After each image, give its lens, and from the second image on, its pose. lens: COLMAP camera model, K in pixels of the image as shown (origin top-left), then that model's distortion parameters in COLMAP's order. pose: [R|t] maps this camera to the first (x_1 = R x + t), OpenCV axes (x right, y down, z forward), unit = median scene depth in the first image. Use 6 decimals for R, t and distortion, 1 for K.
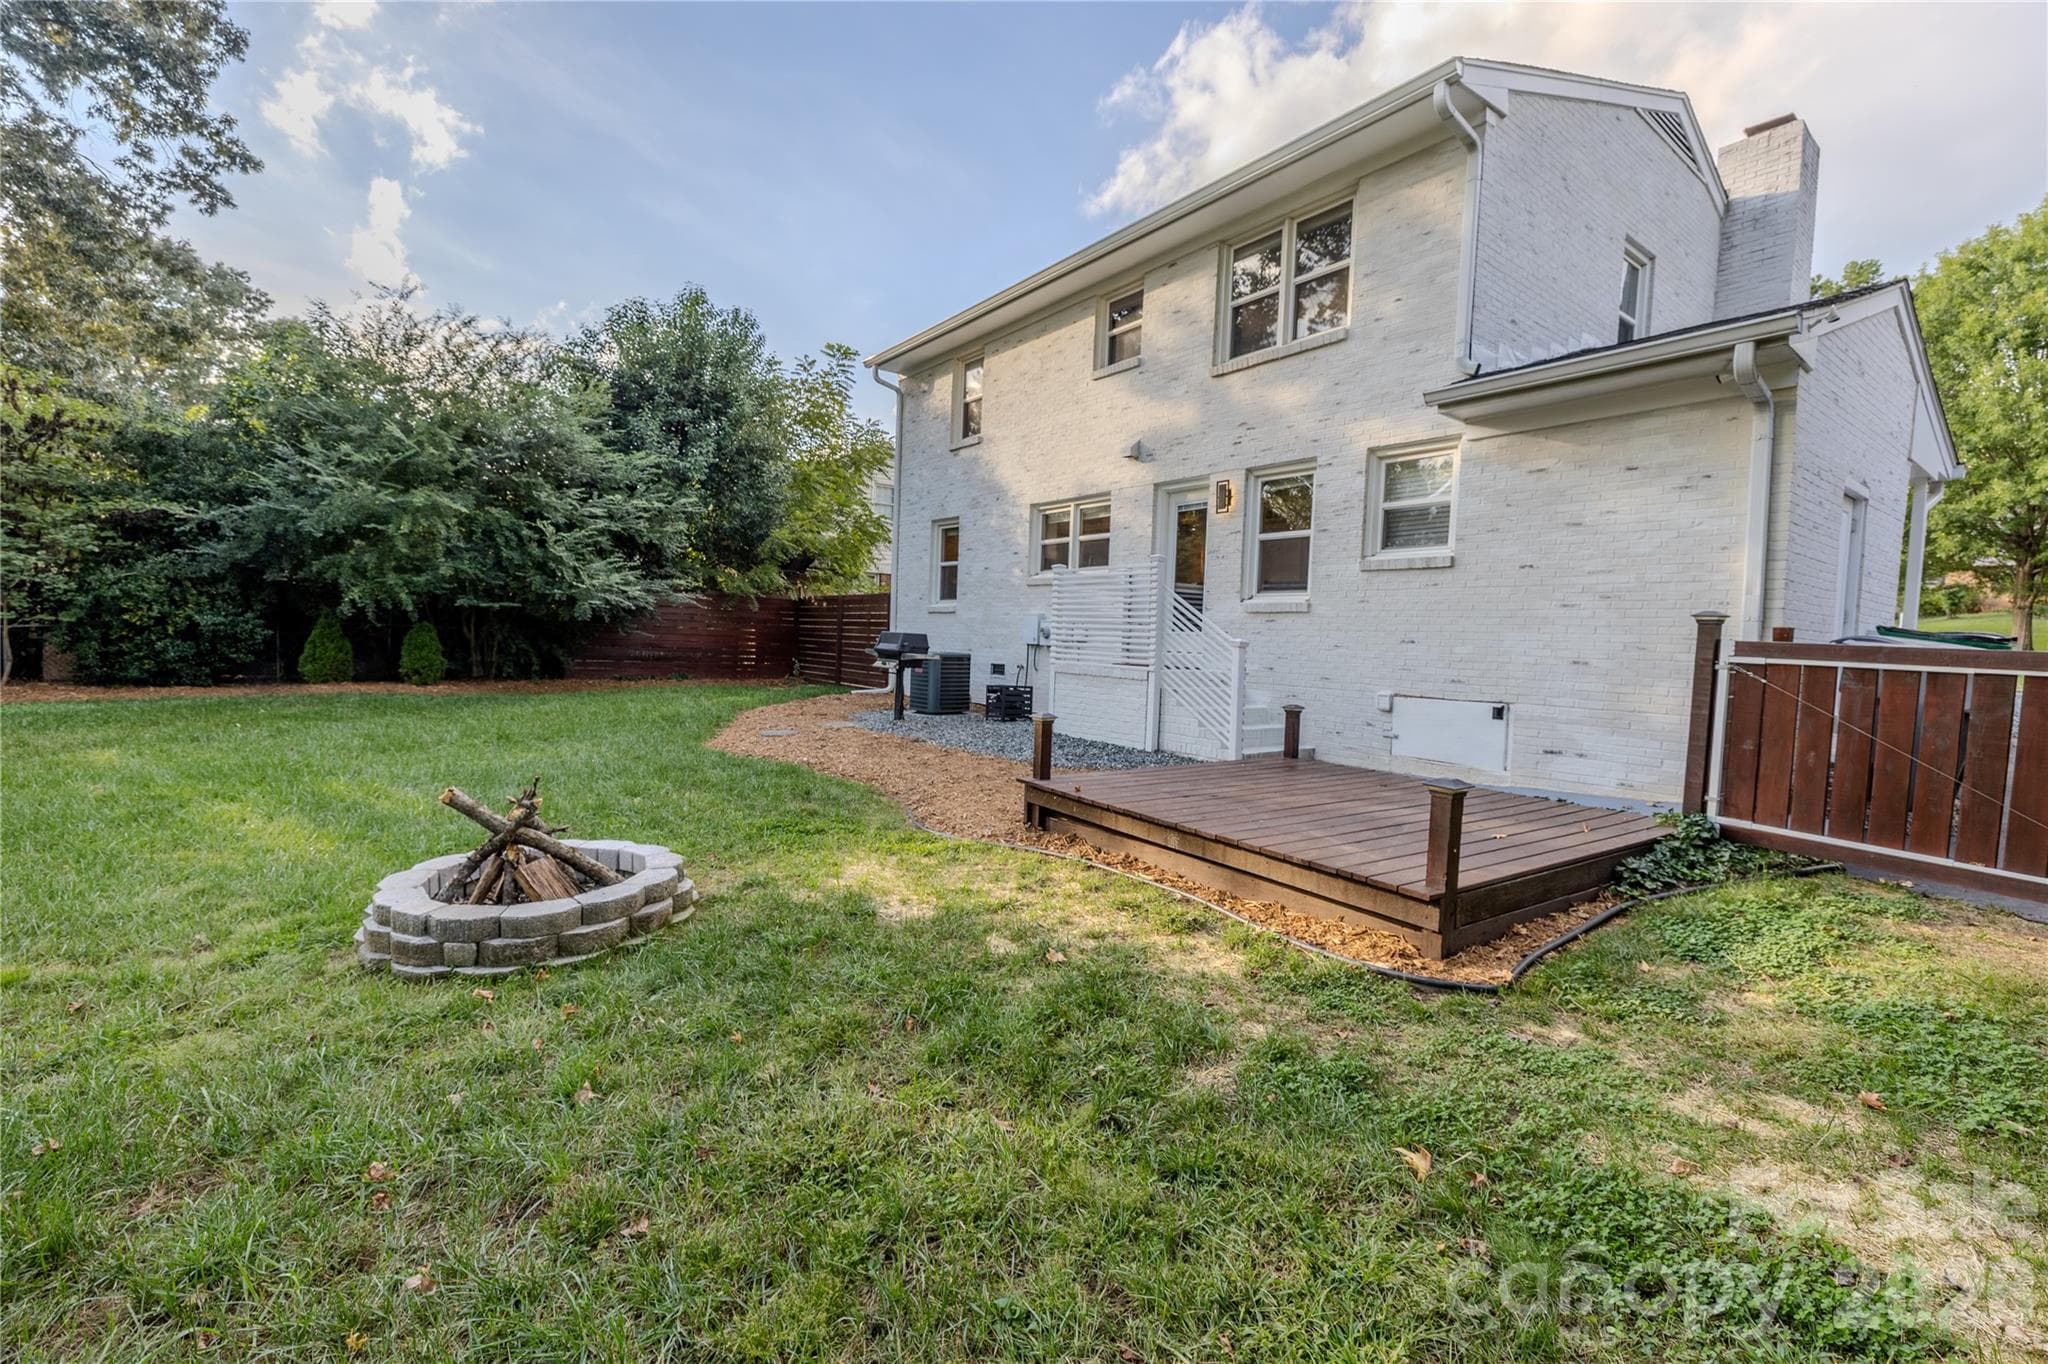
lens RADIAL K [[863.8, 0, 1023.6], [0, 863.8, 668.8], [0, 0, 1]] dist [-0.000737, 0.000145]
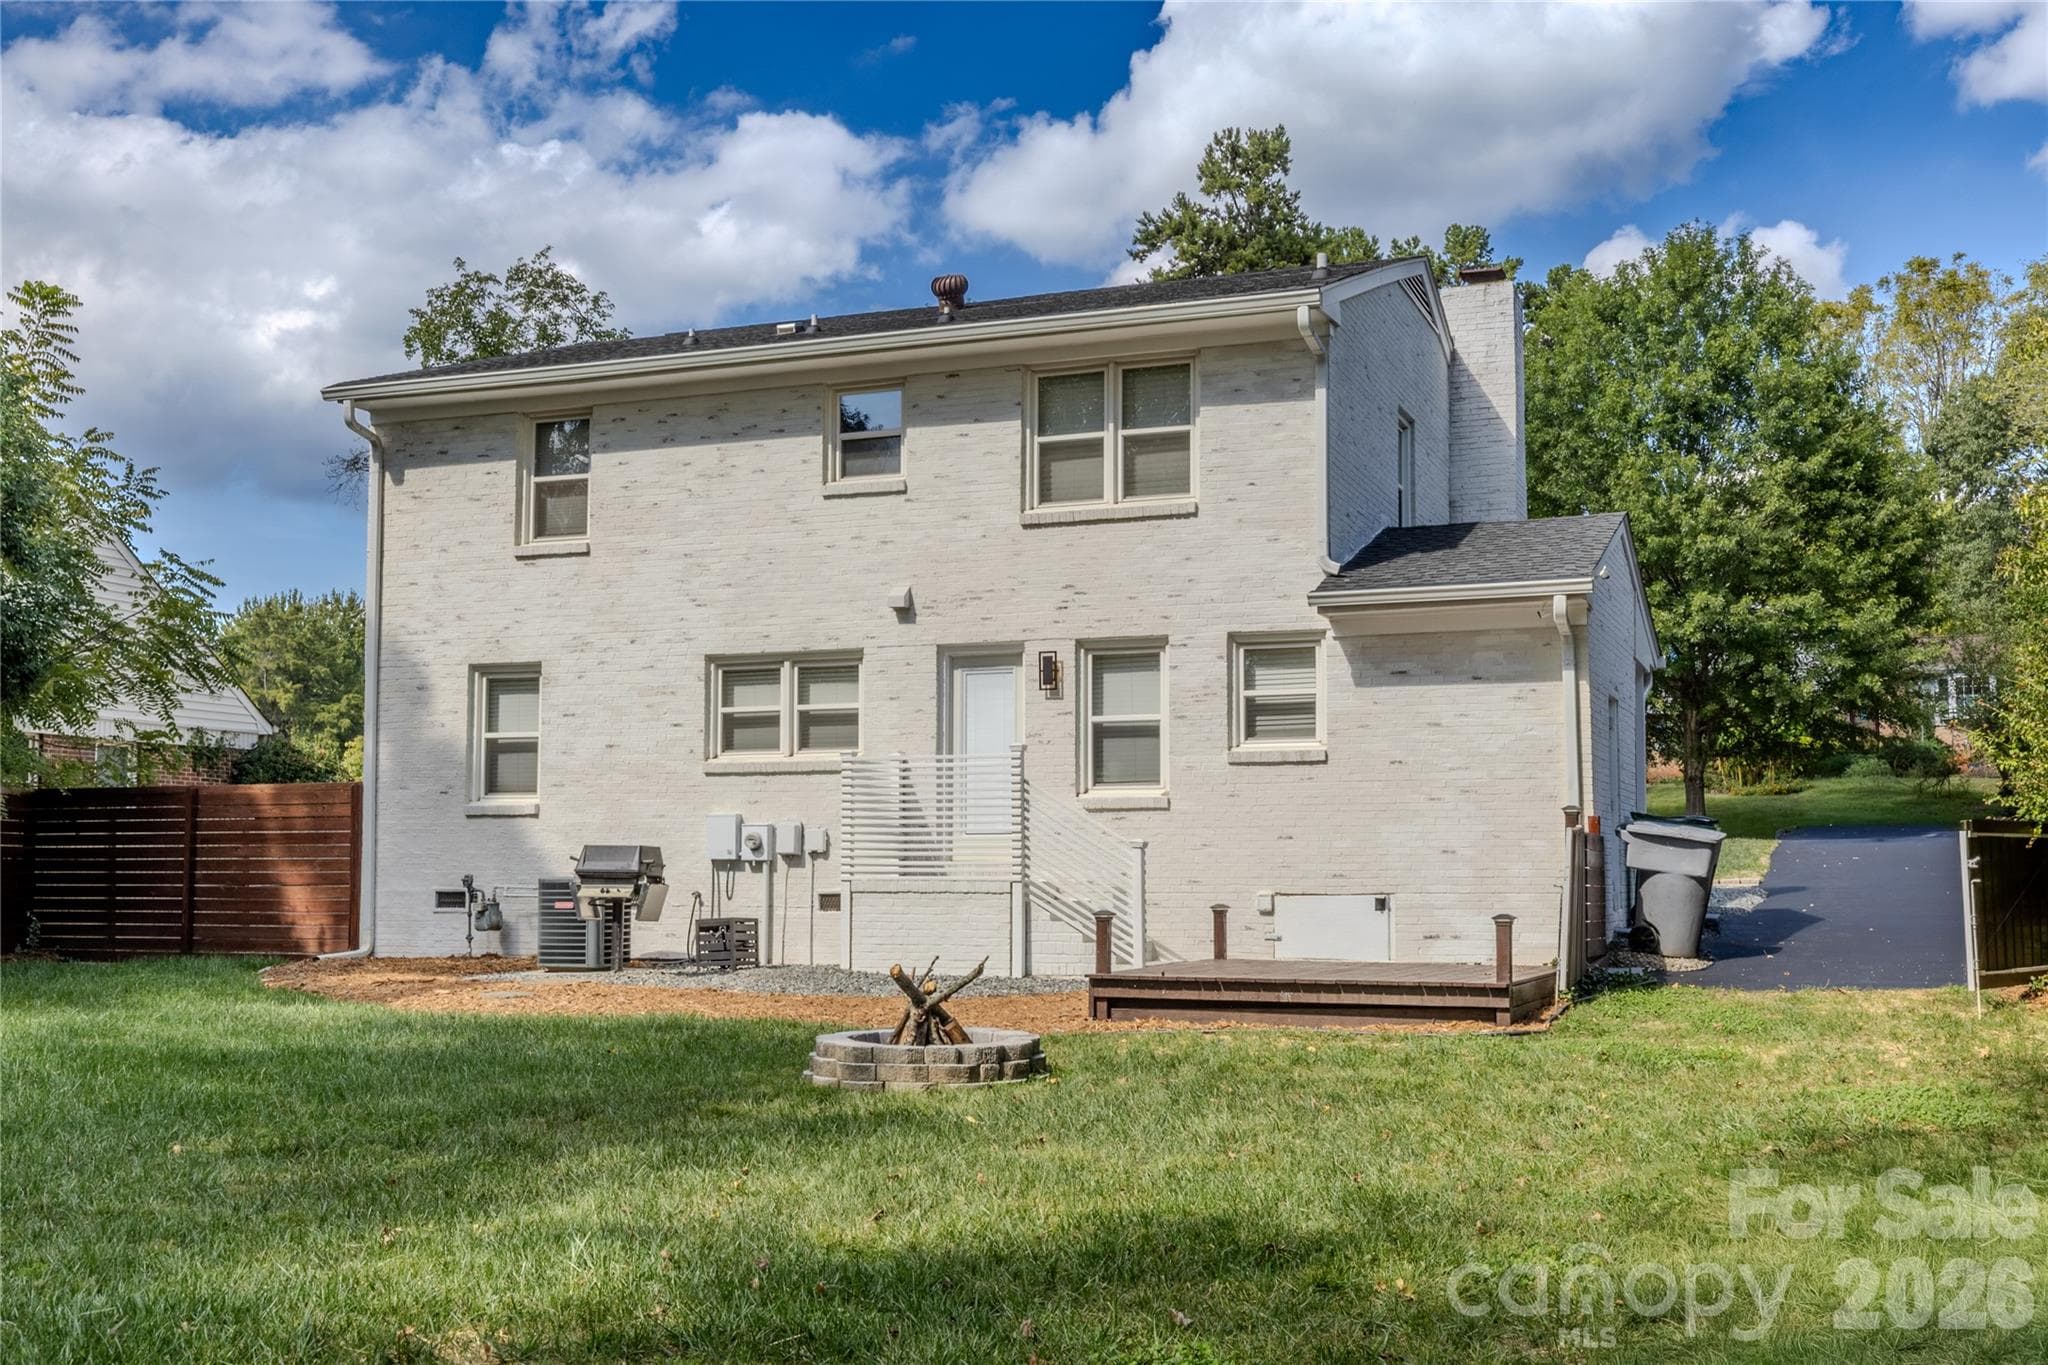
lens RADIAL K [[2191.7, 0, 973.3], [0, 2191.7, 693.5], [0, 0, 1]] dist [-0.004348, 0.016052]
pose [[0.853215, 0.006902, 0.521514, -1.072255], [0.049833, 0.994259, -0.094687, 0.021988], [-0.519174, 0.106777, 0.847973, -0.862950]]
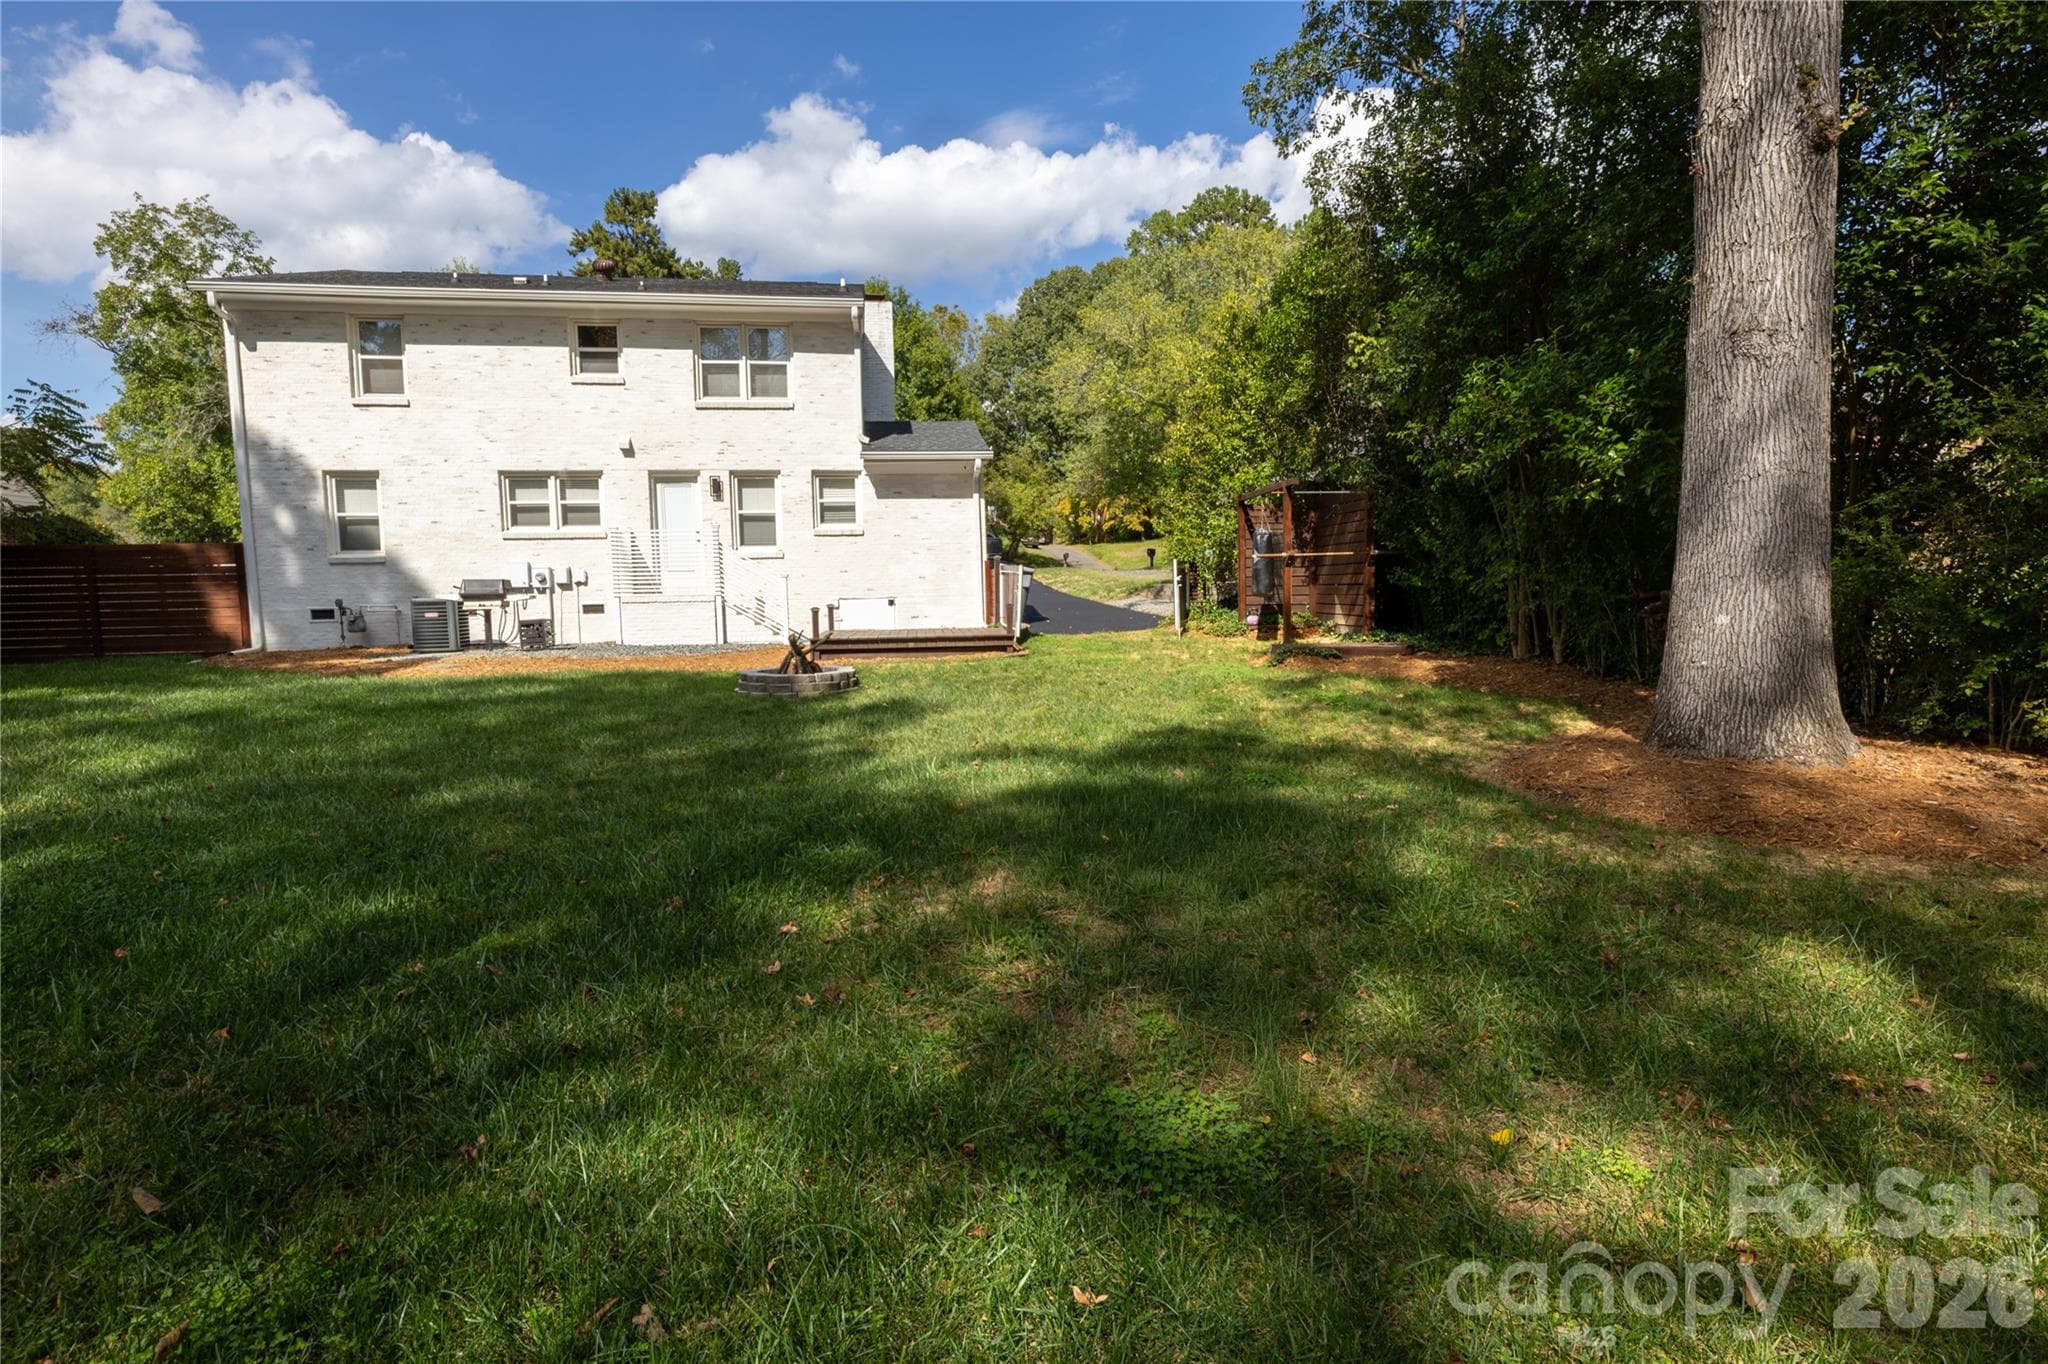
lens RADIAL K [[1061.7, 0, 1024.0], [0, 1061.7, 682.0], [0, 0, 1]] dist [-0.001207, 0.001150]
pose [[0.456264, -0.123593, 0.881219, -1.485731], [0.068071, 0.992253, 0.103922, -0.004413], [-0.887237, 0.012569, 0.461143, -0.478369]]
